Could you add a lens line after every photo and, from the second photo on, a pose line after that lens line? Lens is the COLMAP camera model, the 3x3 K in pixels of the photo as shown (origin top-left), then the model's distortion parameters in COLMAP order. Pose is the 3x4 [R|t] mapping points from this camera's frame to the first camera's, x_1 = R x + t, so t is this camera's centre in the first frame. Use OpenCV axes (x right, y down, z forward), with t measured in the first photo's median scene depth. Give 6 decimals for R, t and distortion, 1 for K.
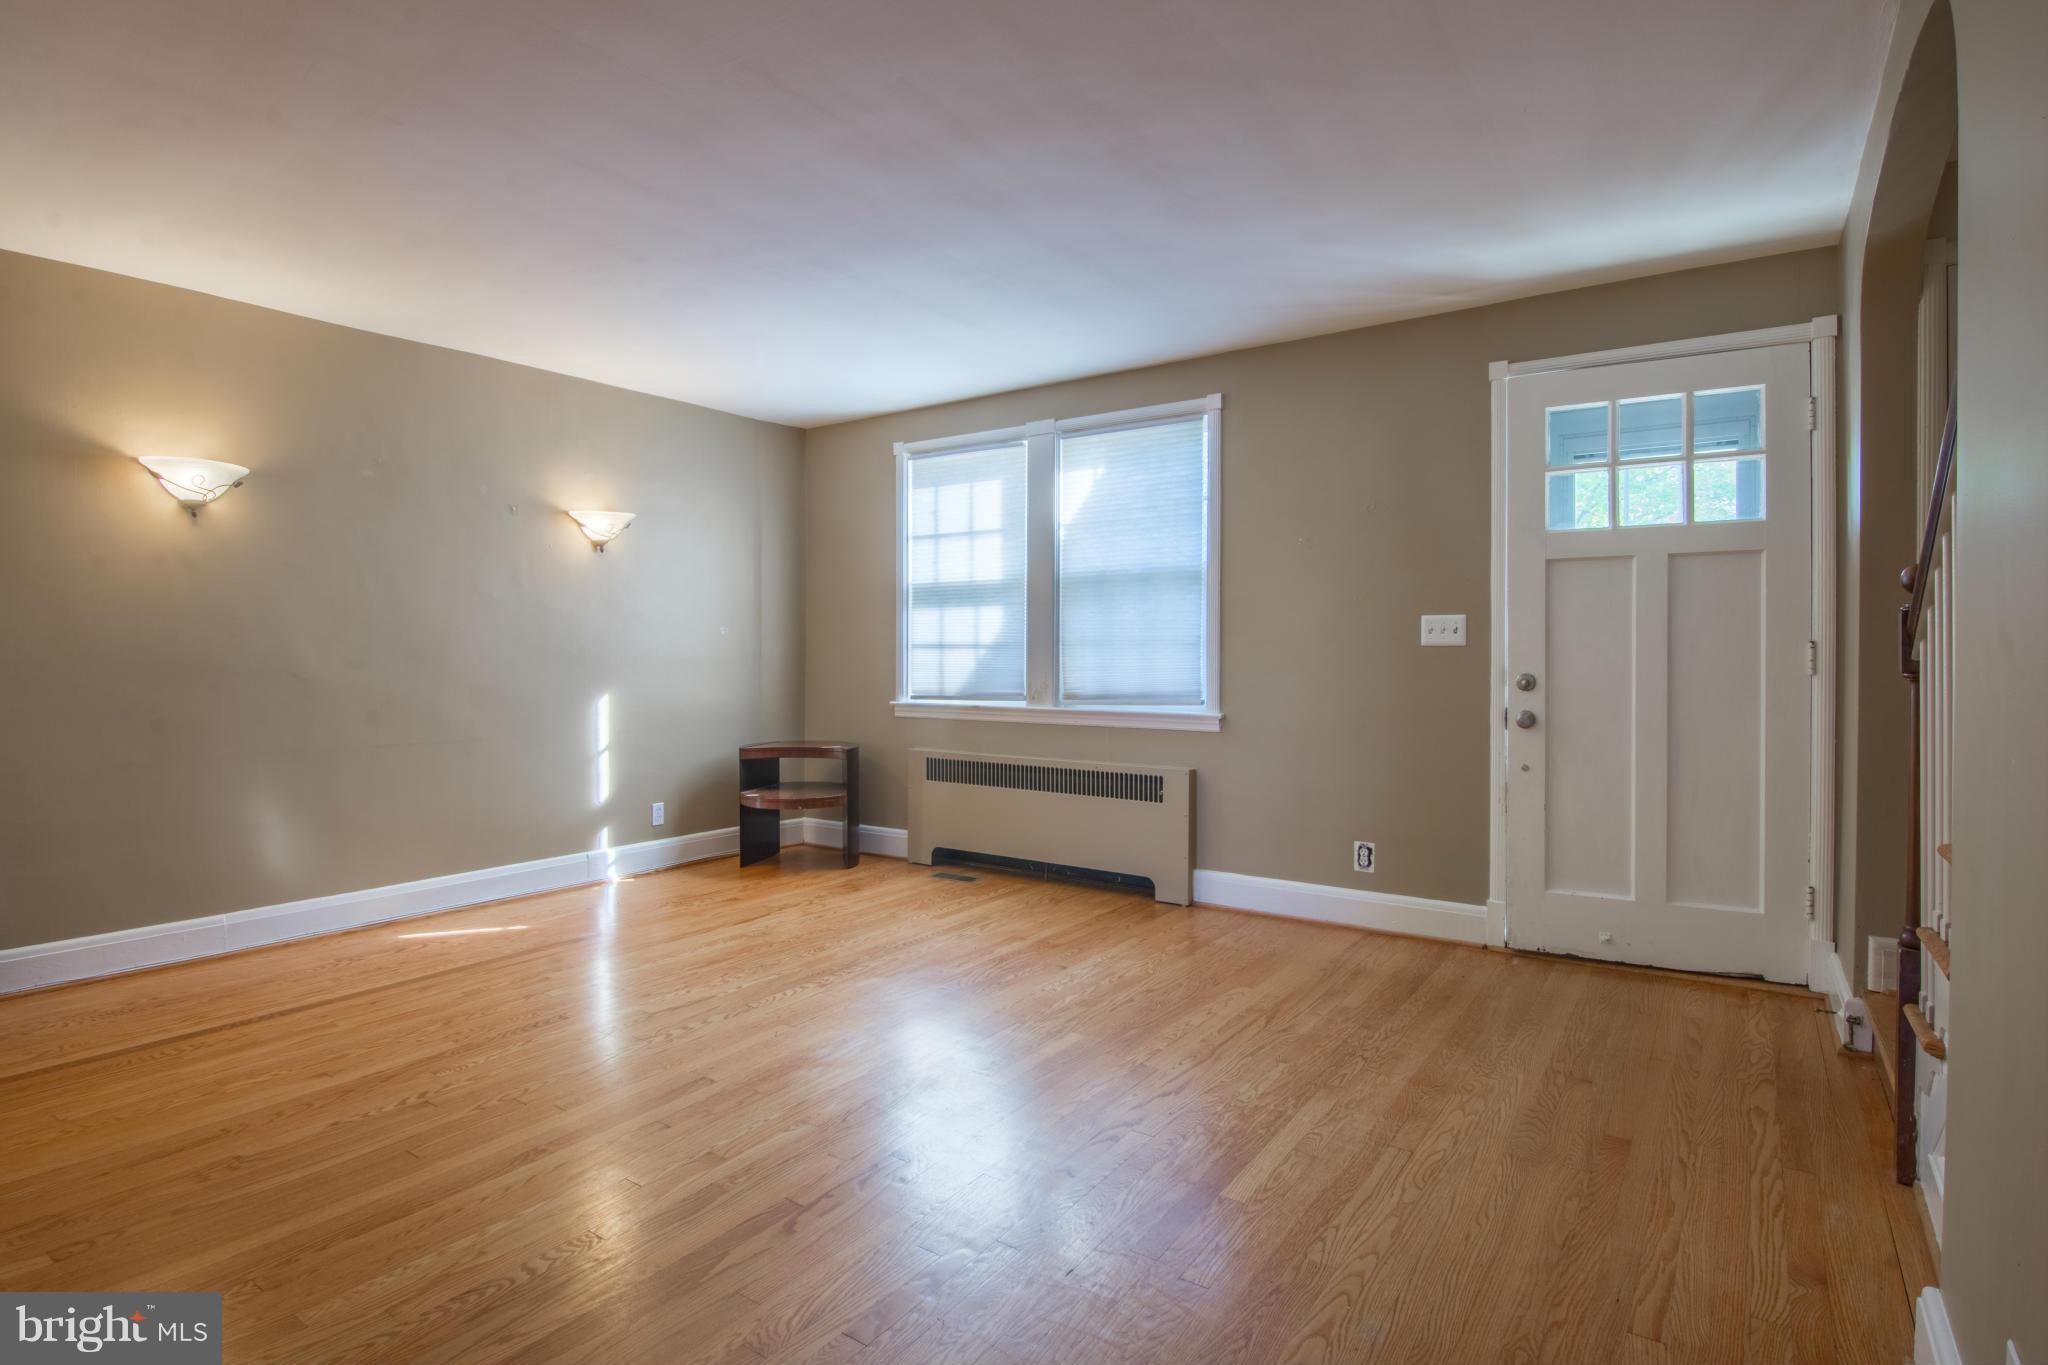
lens RADIAL K [[1040.9, 0, 958.2], [0, 1040.9, 679.1], [0, 0, 1]] dist [-0.003640, -0.001323]
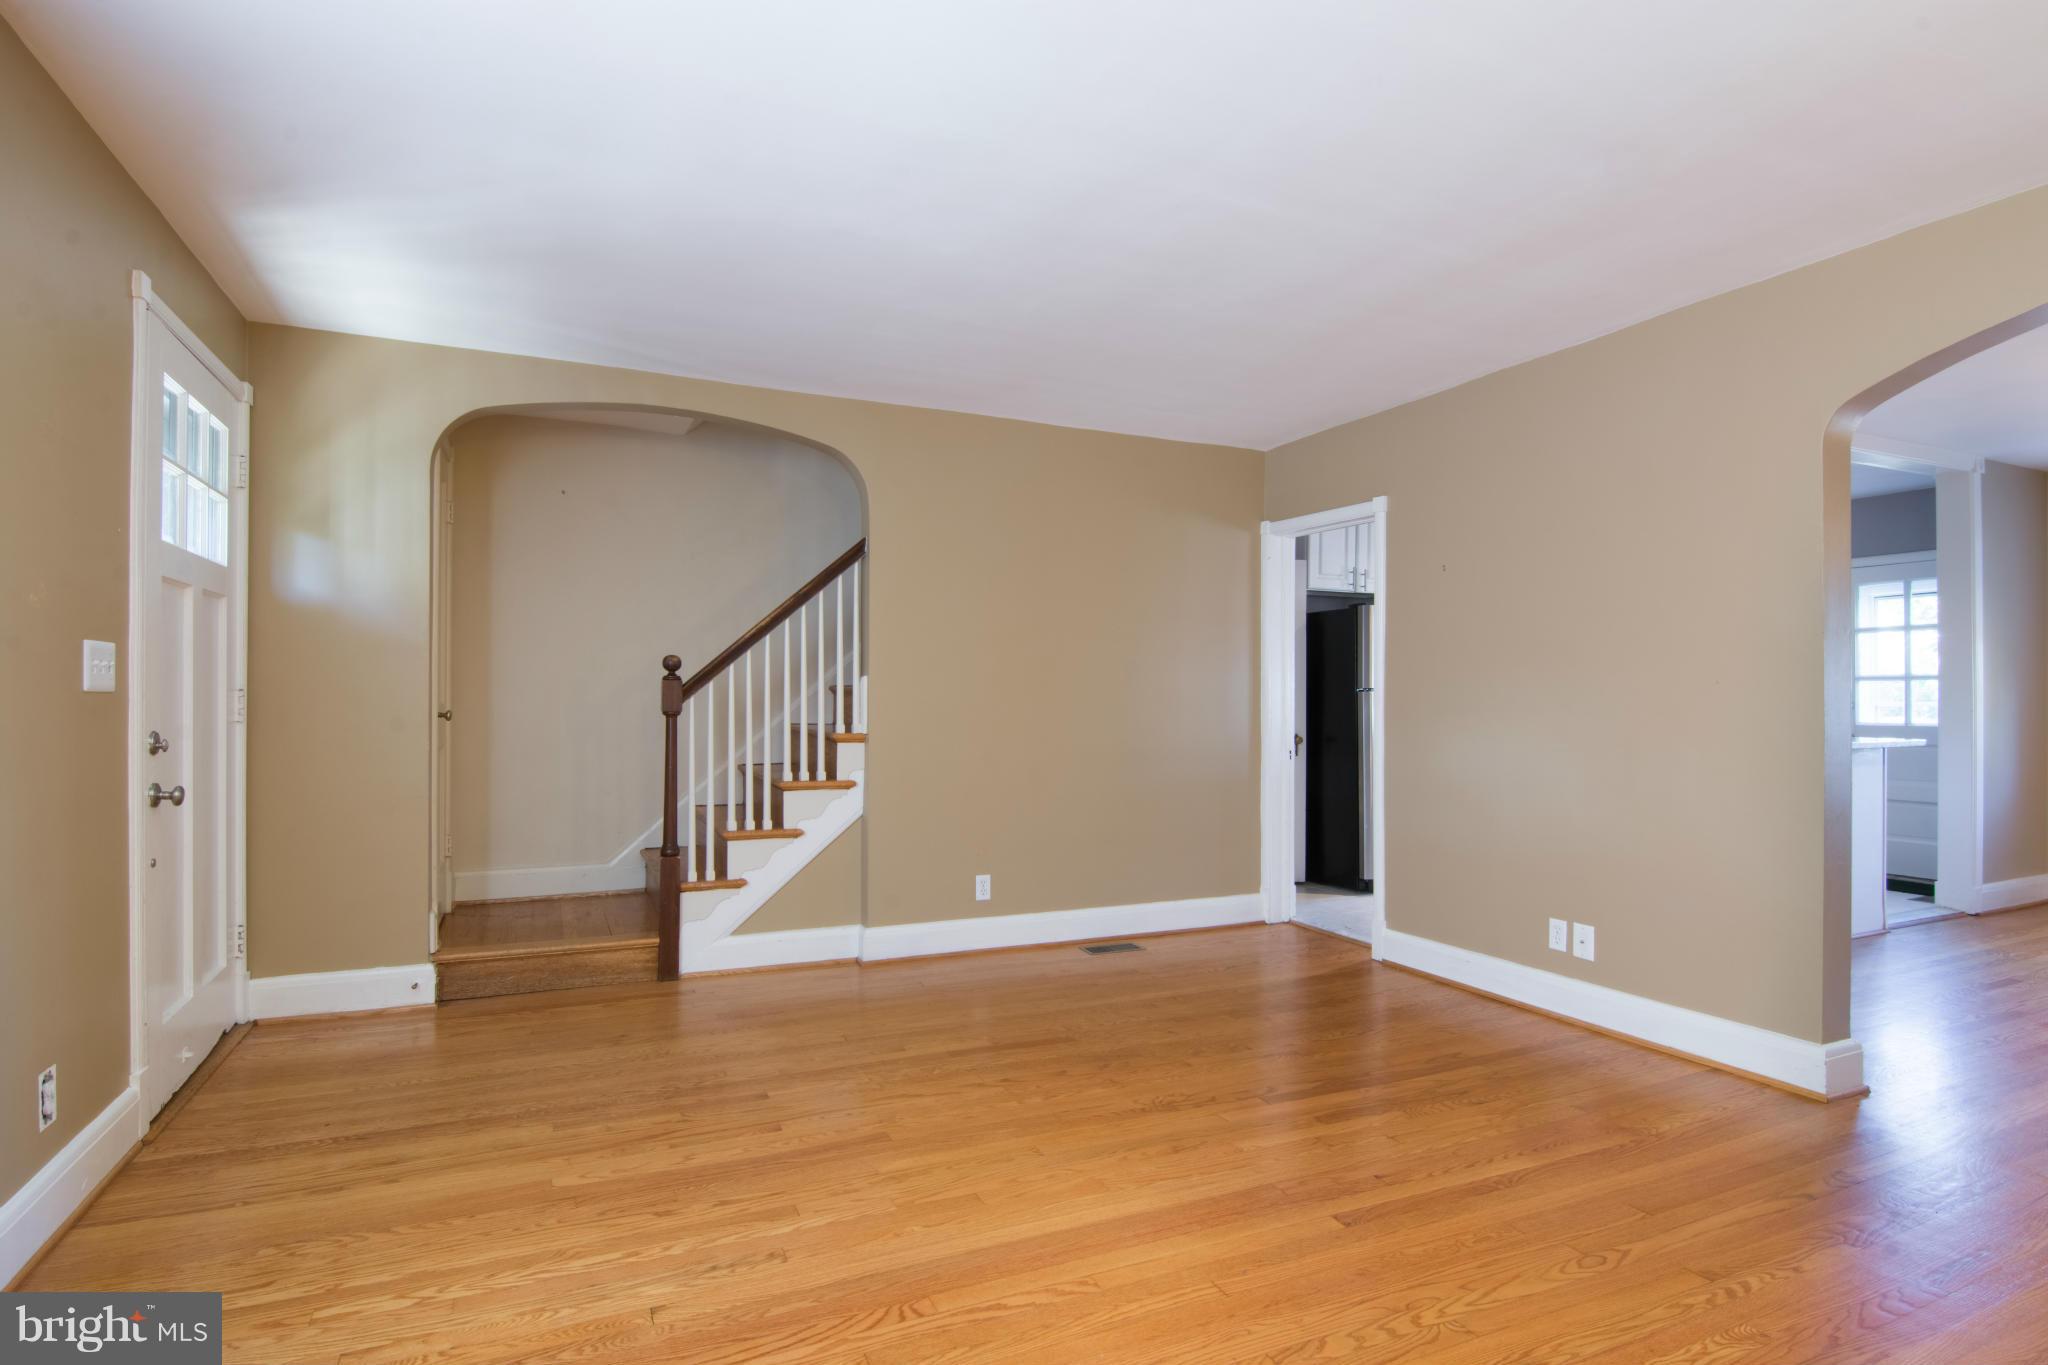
lens RADIAL K [[1019.5, 0, 997.1], [0, 1019.5, 689.4], [0, 0, 1]] dist [-0.008992, -0.000996]
pose [[-0.872766, 0.001715, 0.488135, -0.282913], [0.011128, 0.999804, 0.016385, -0.036985], [-0.488012, 0.019732, -0.872614, 1.302950]]
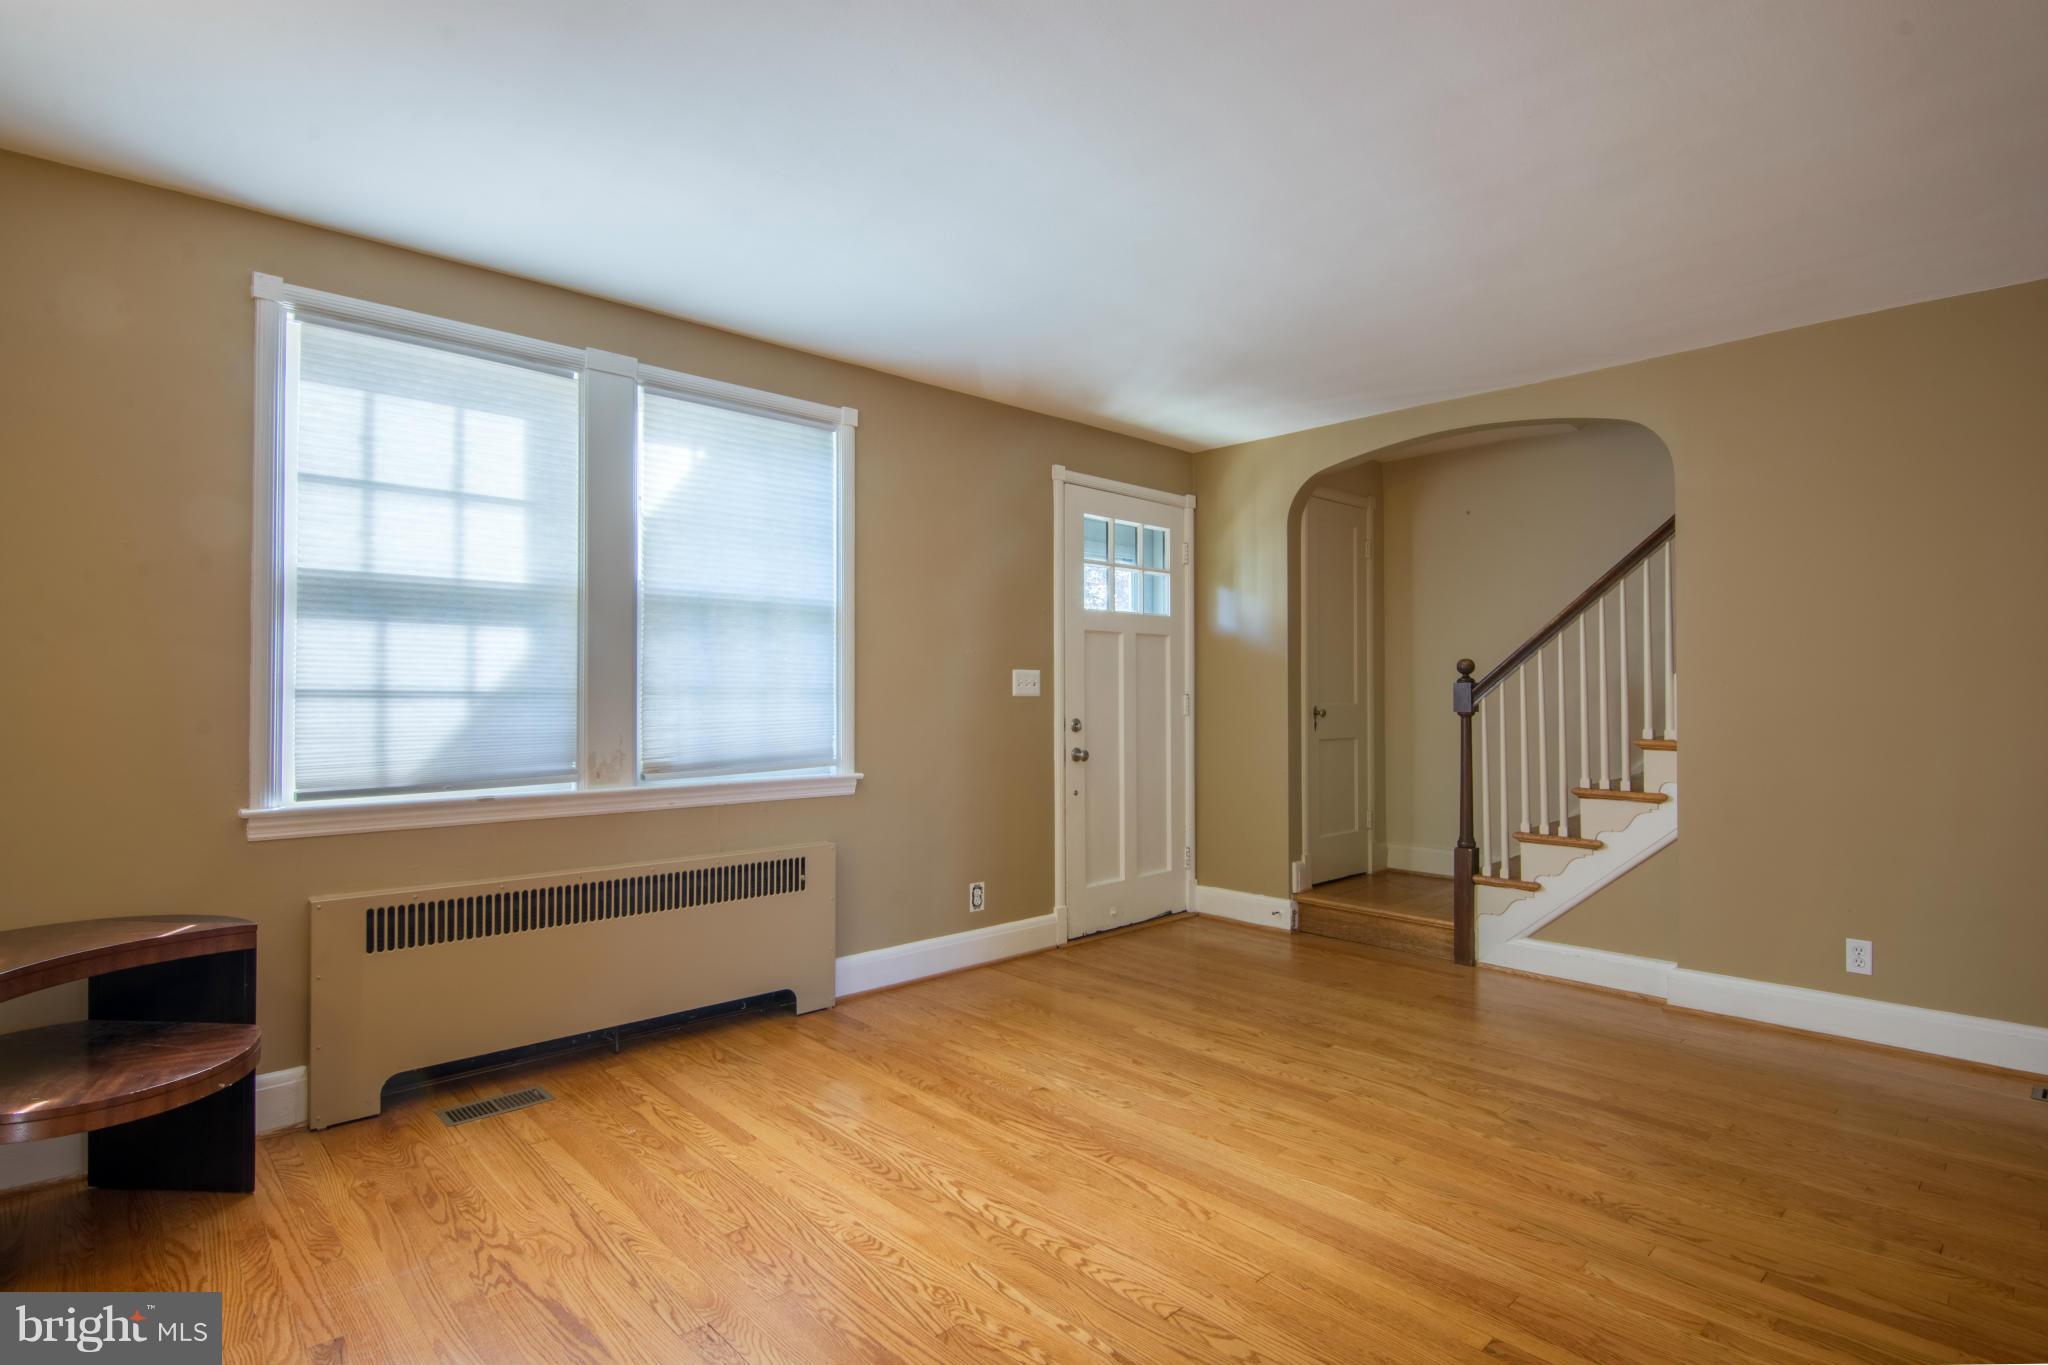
lens RADIAL K [[1030.1, 0, 1024.0], [0, 1030.1, 682.5], [0, 0, 1]] dist [-0.007058, -0.001184]
pose [[0.172992, 0.013825, 0.984826, -0.674233], [0.028201, 0.999422, -0.018984, -0.025775], [-0.984519, 0.031057, 0.172502, 0.833883]]
